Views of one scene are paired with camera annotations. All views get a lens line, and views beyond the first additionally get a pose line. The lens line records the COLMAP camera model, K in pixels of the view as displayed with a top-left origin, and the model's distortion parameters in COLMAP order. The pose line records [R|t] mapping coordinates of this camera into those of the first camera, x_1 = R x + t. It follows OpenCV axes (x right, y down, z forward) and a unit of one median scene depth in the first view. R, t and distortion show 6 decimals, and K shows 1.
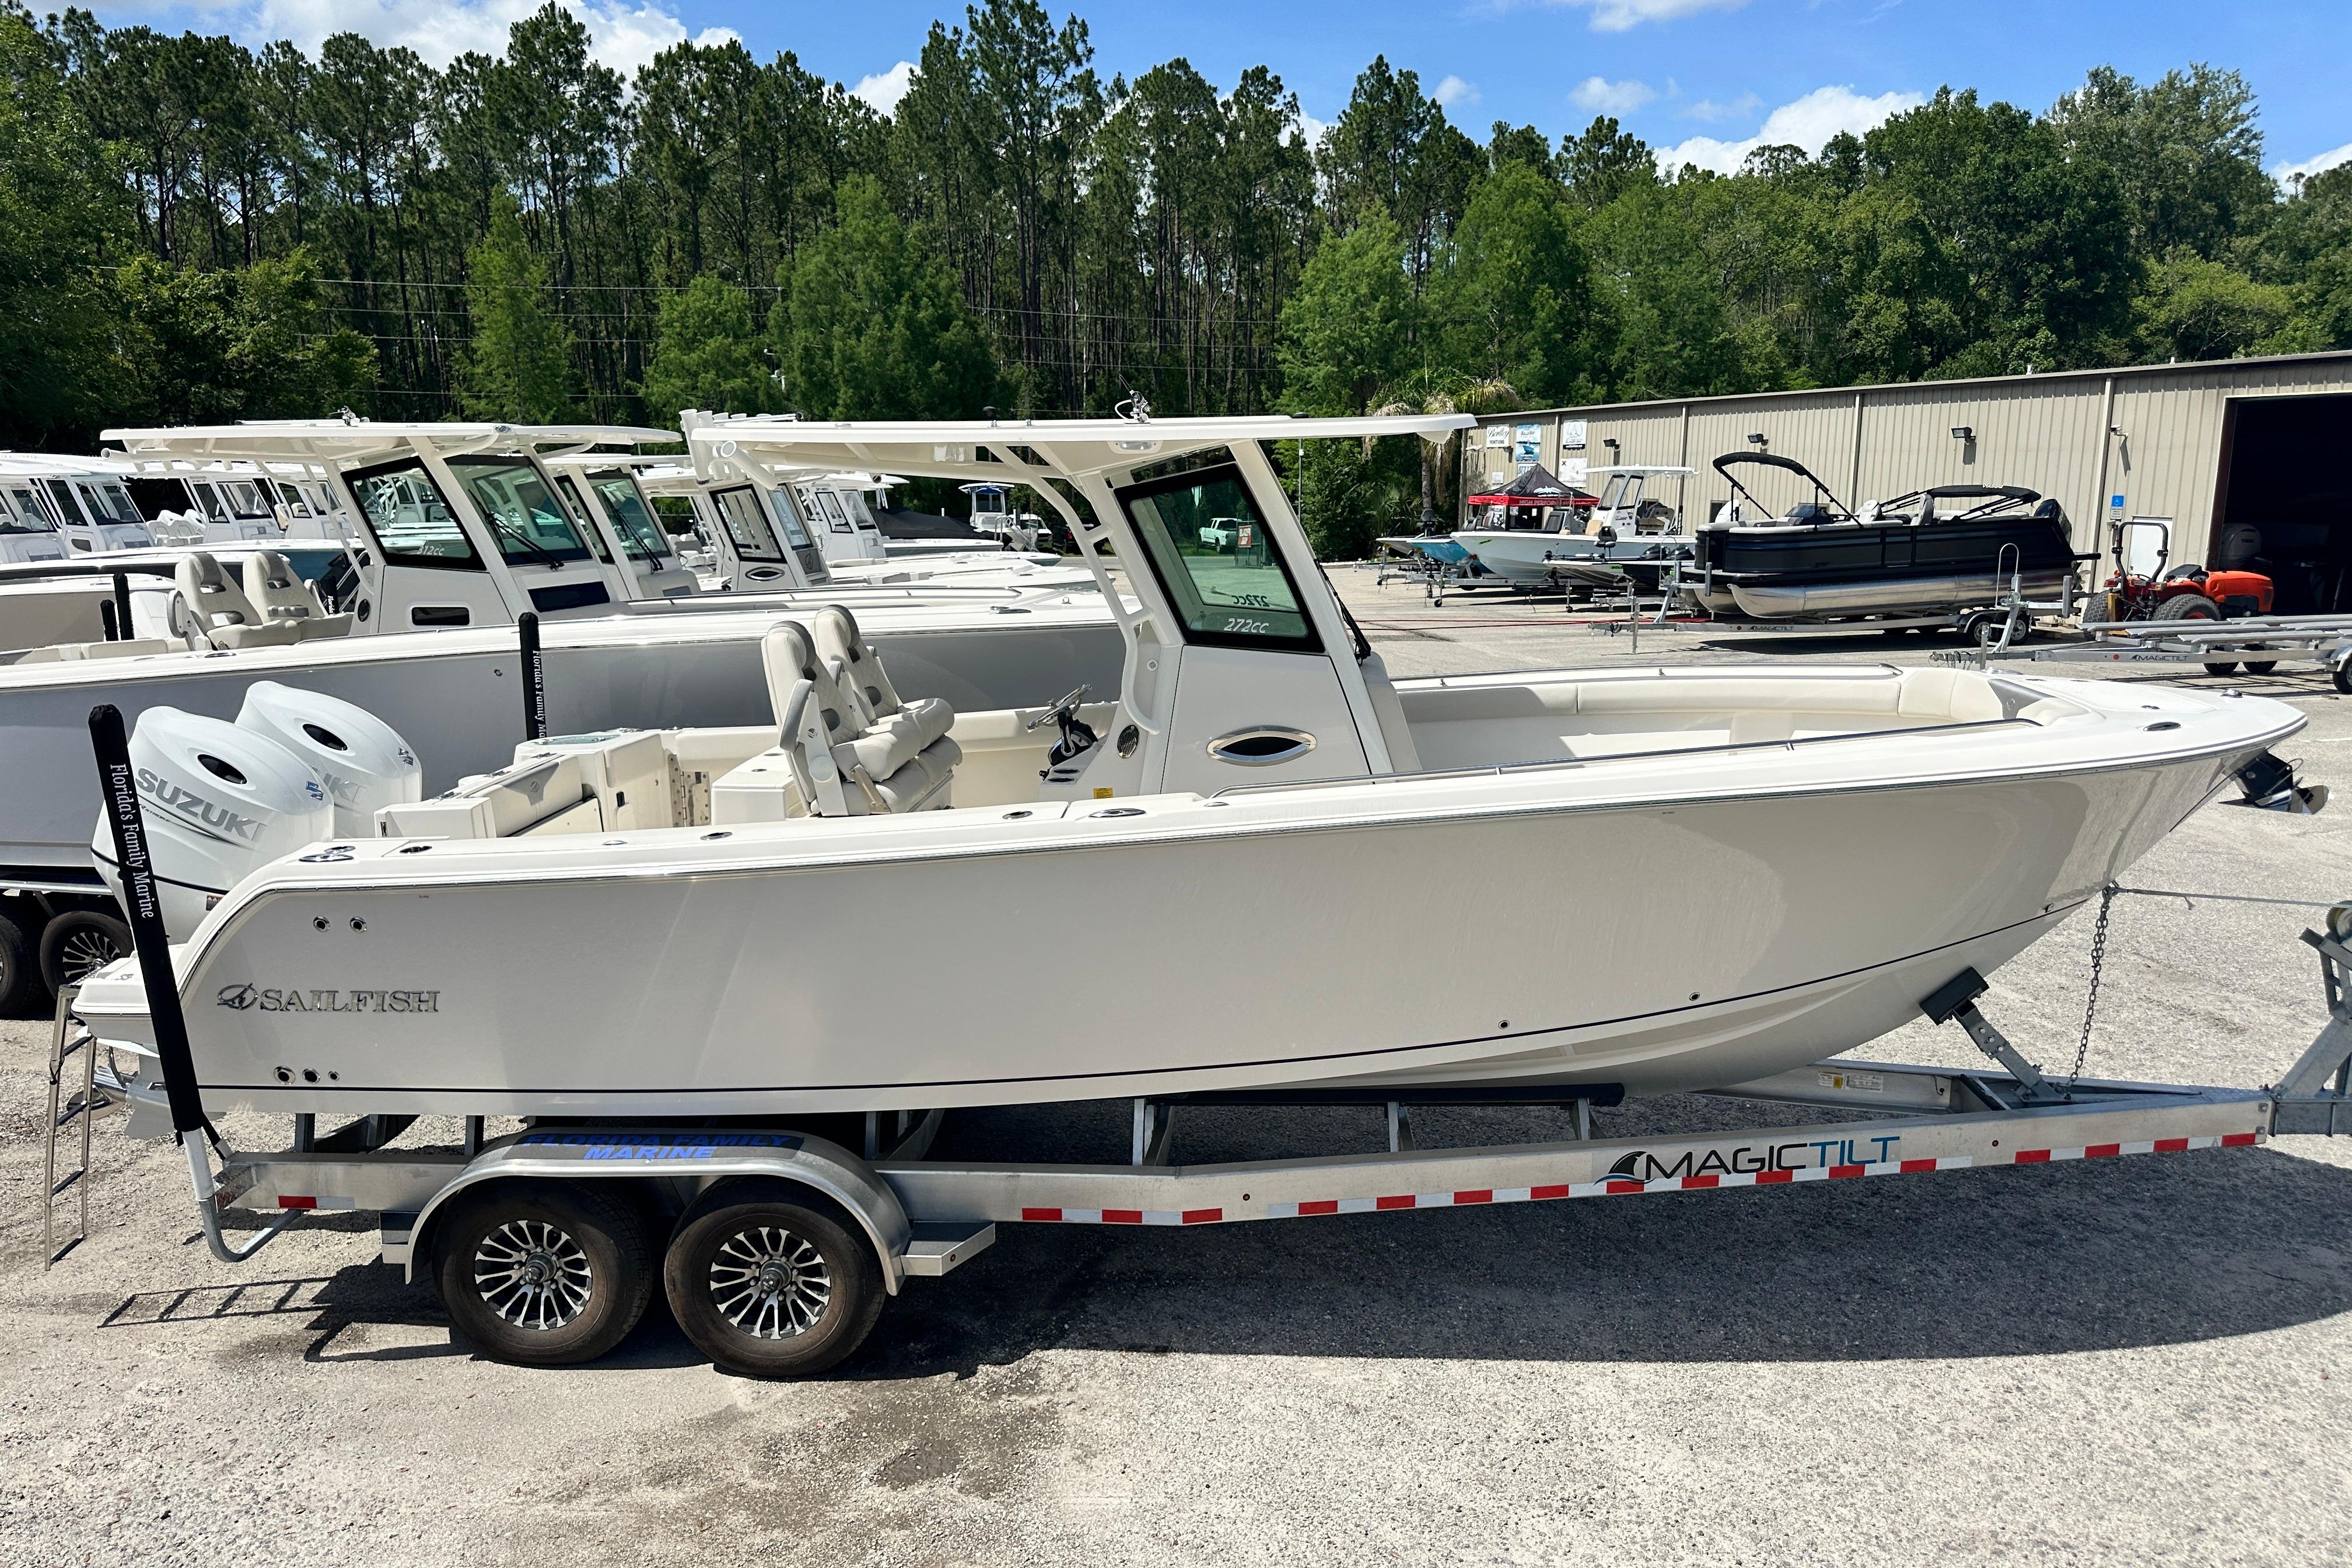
lens RADIAL K [[1662.1, 0, 1172.0], [0, 1662.1, 793.6], [0, 0, 1]] dist [0.046751, -0.064990]
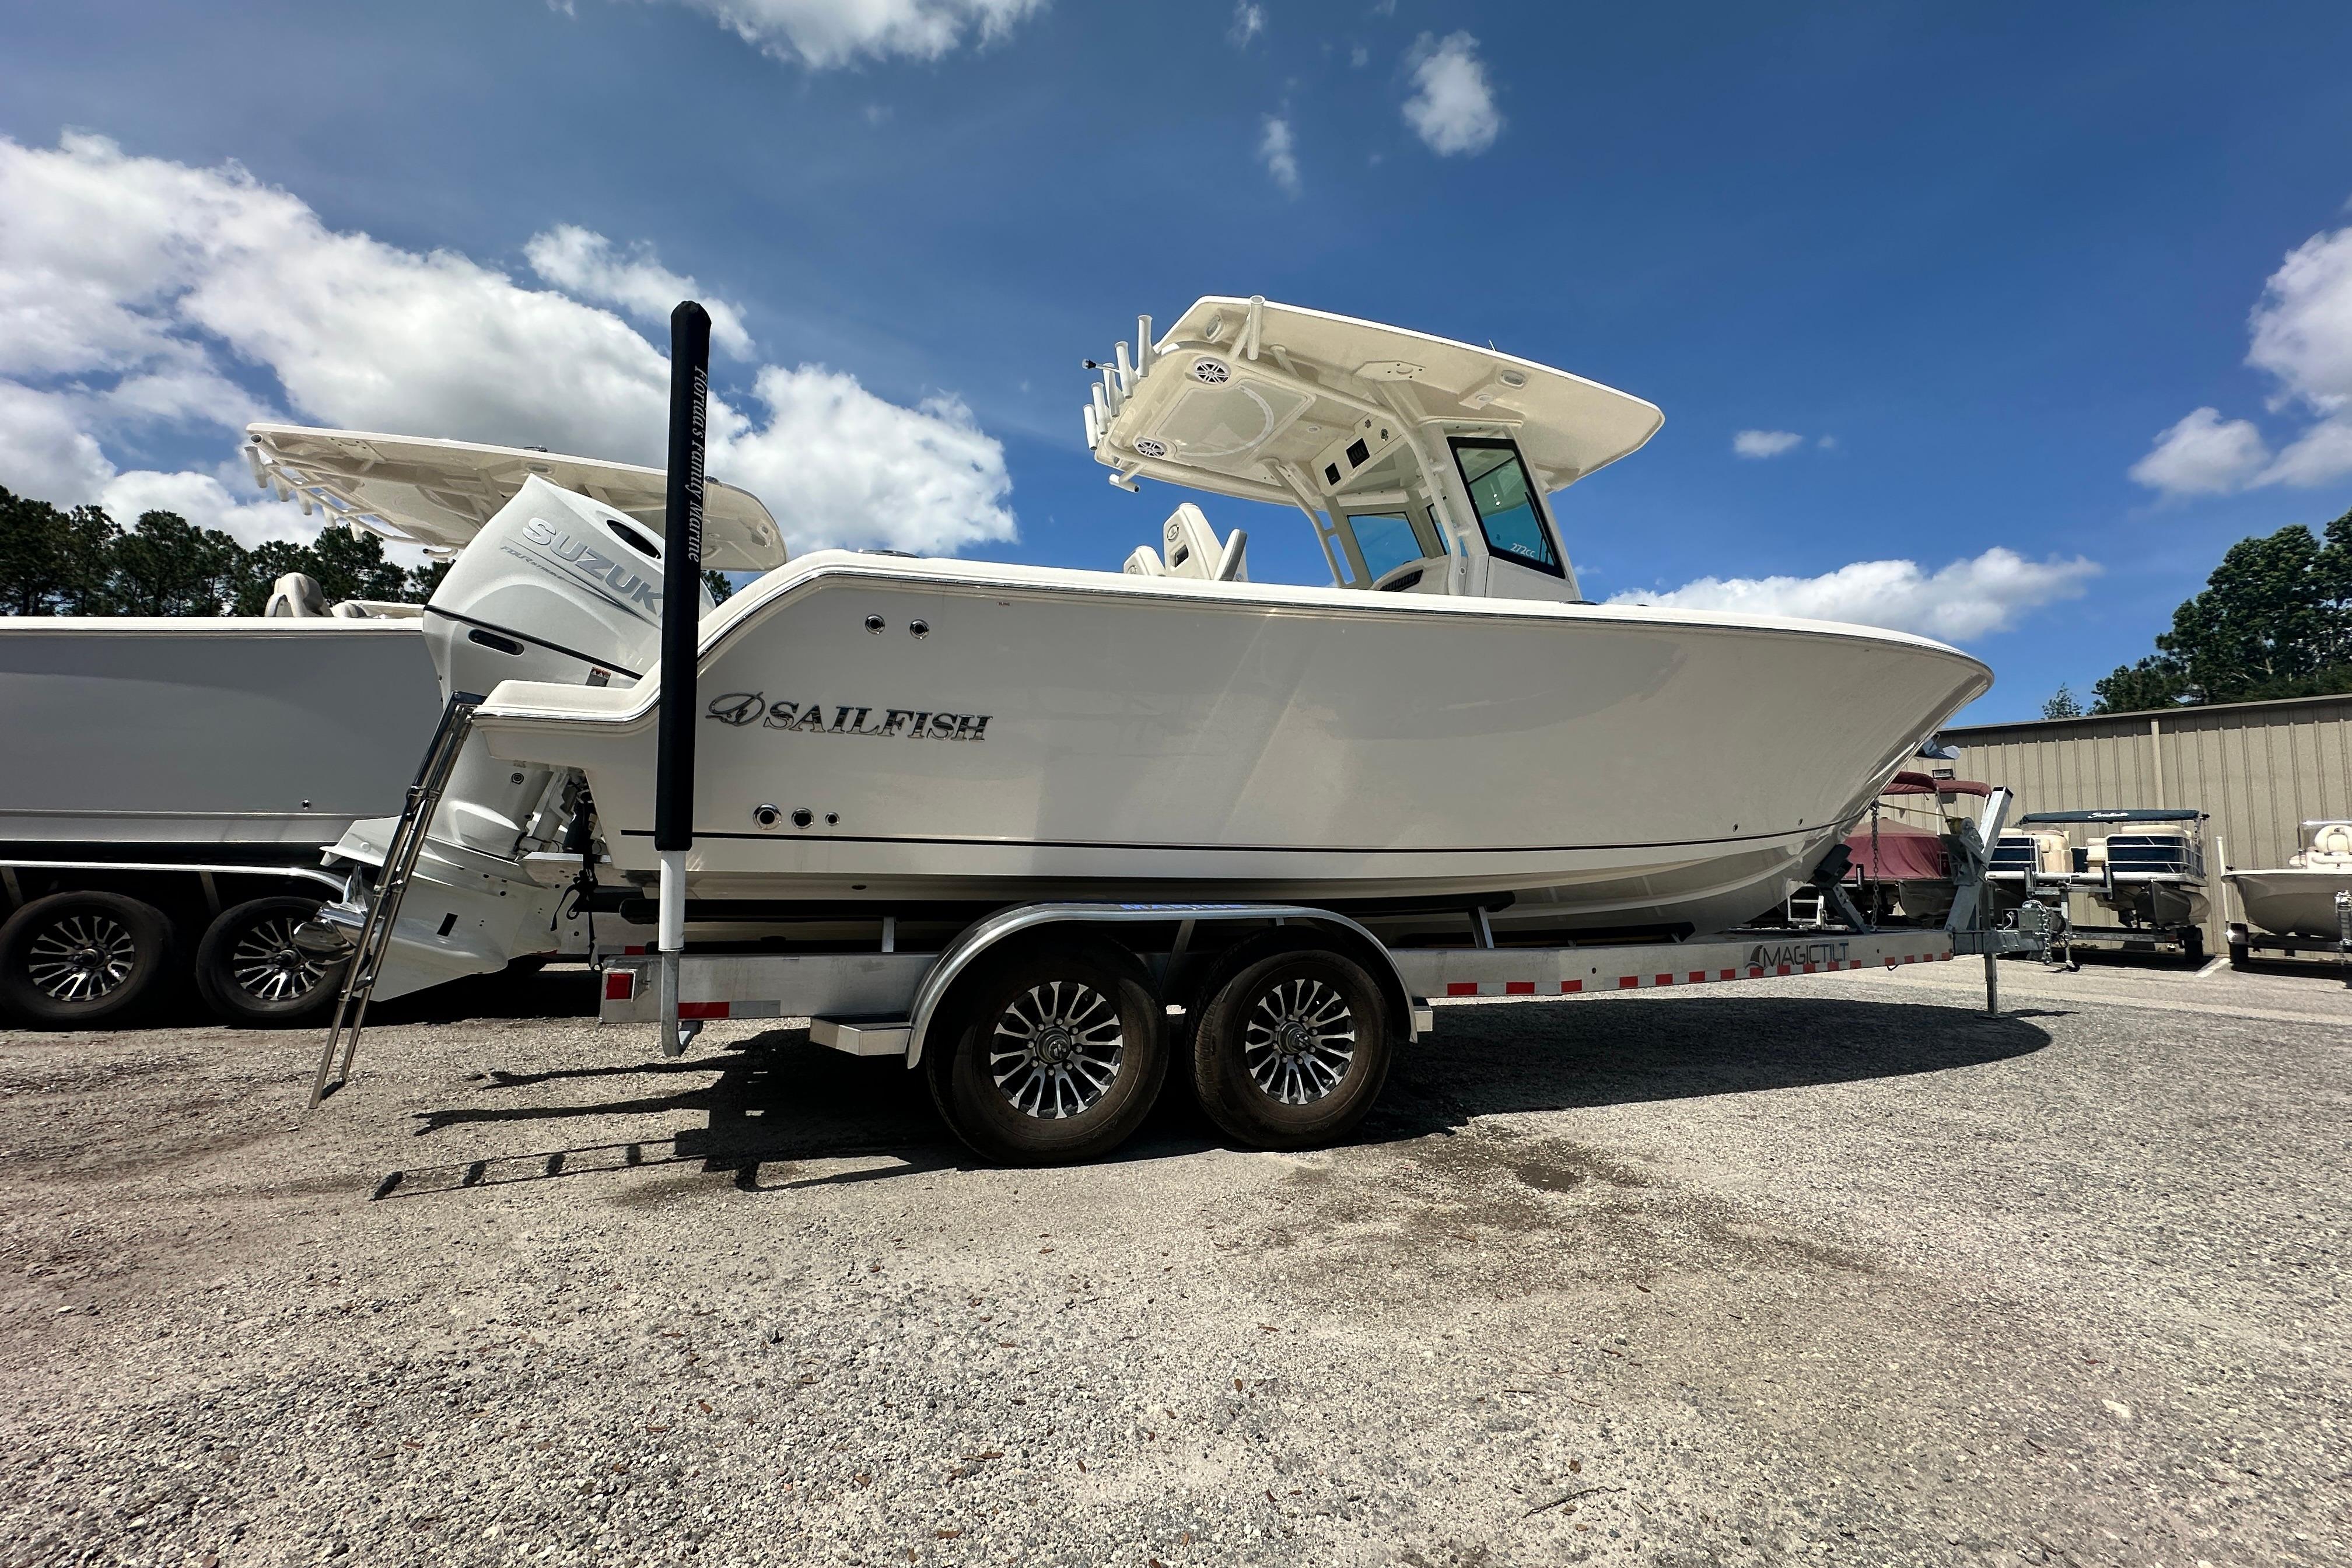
lens RADIAL K [[959.7, 0, 1179.1], [0, 959.7, 778.7], [0, 0, 1]] dist [0.018839, -0.008653]
pose [[0.902959, 0.074357, 0.423244, -0.516108], [0.053625, 0.957720, -0.282660, 0.279489], [-0.426367, 0.277927, 0.860795, 0.464424]]
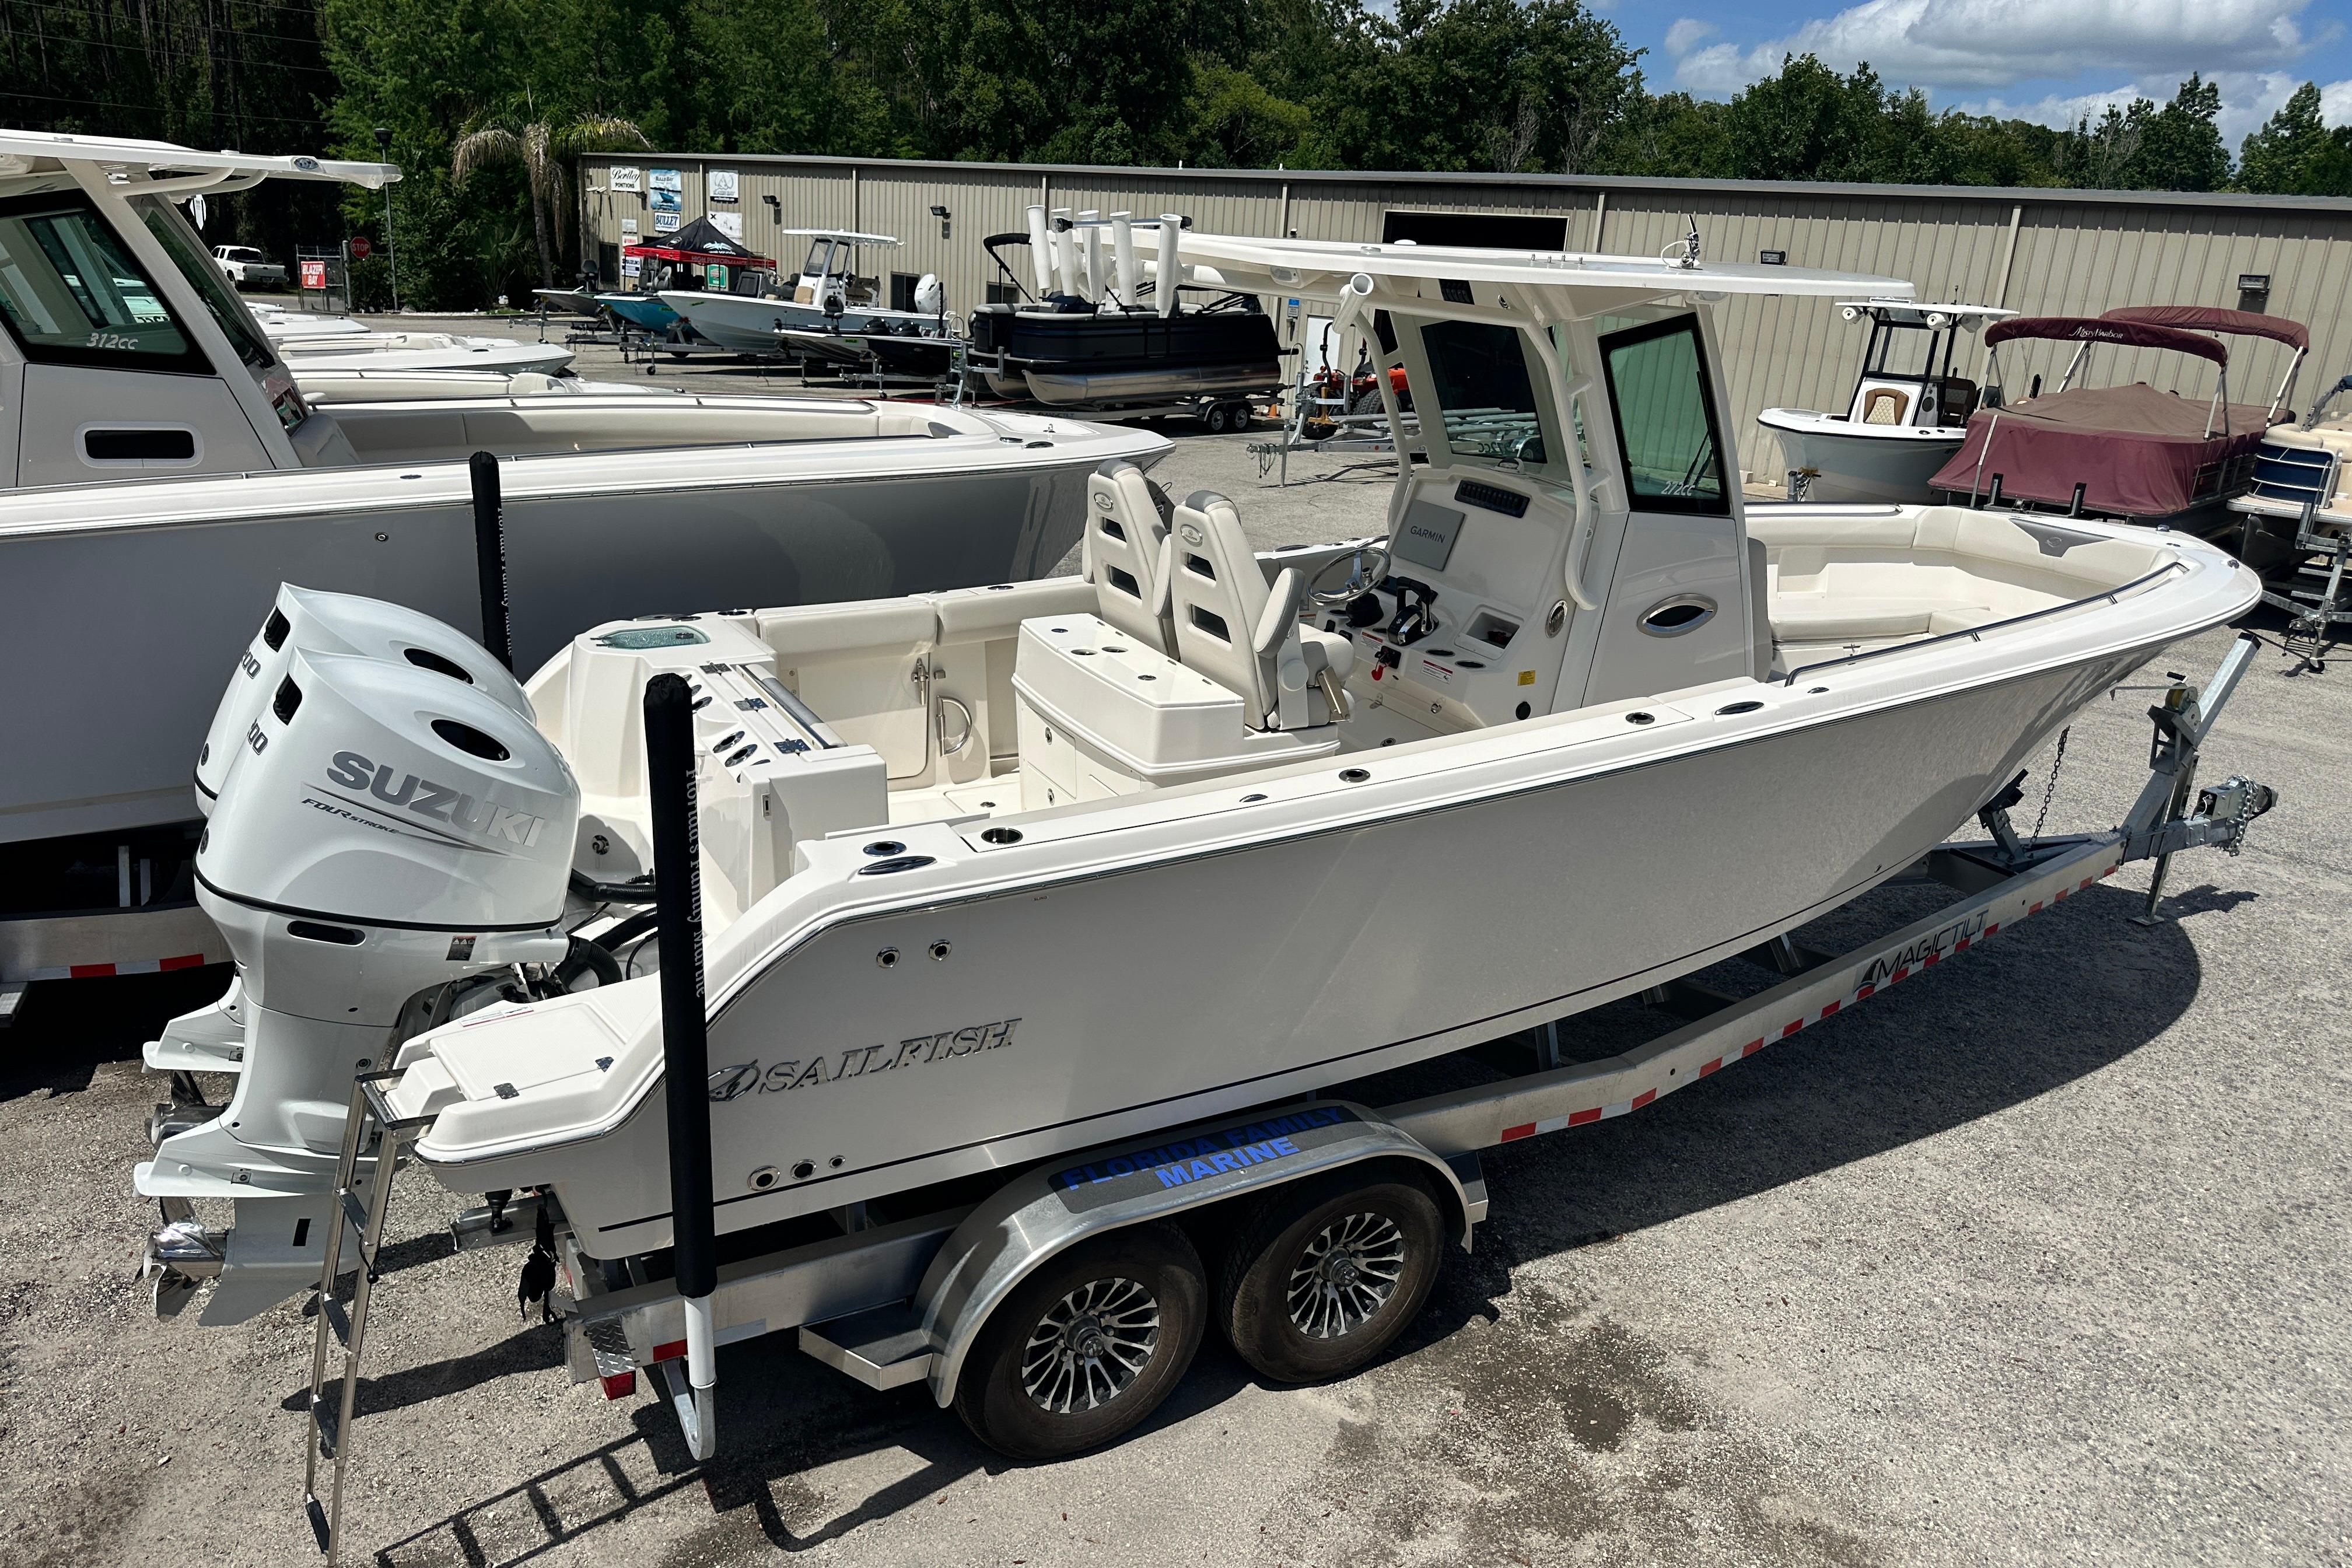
lens RADIAL K [[1690.2, 0, 1179.4], [0, 1690.2, 795.2], [0, 0, 1]] dist [0.067683, -0.085449]
pose [[0.838415, -0.113930, 0.532991, -0.699472], [0.039727, 0.988082, 0.148717, -0.080987], [-0.543582, -0.103512, 0.832949, 0.315131]]
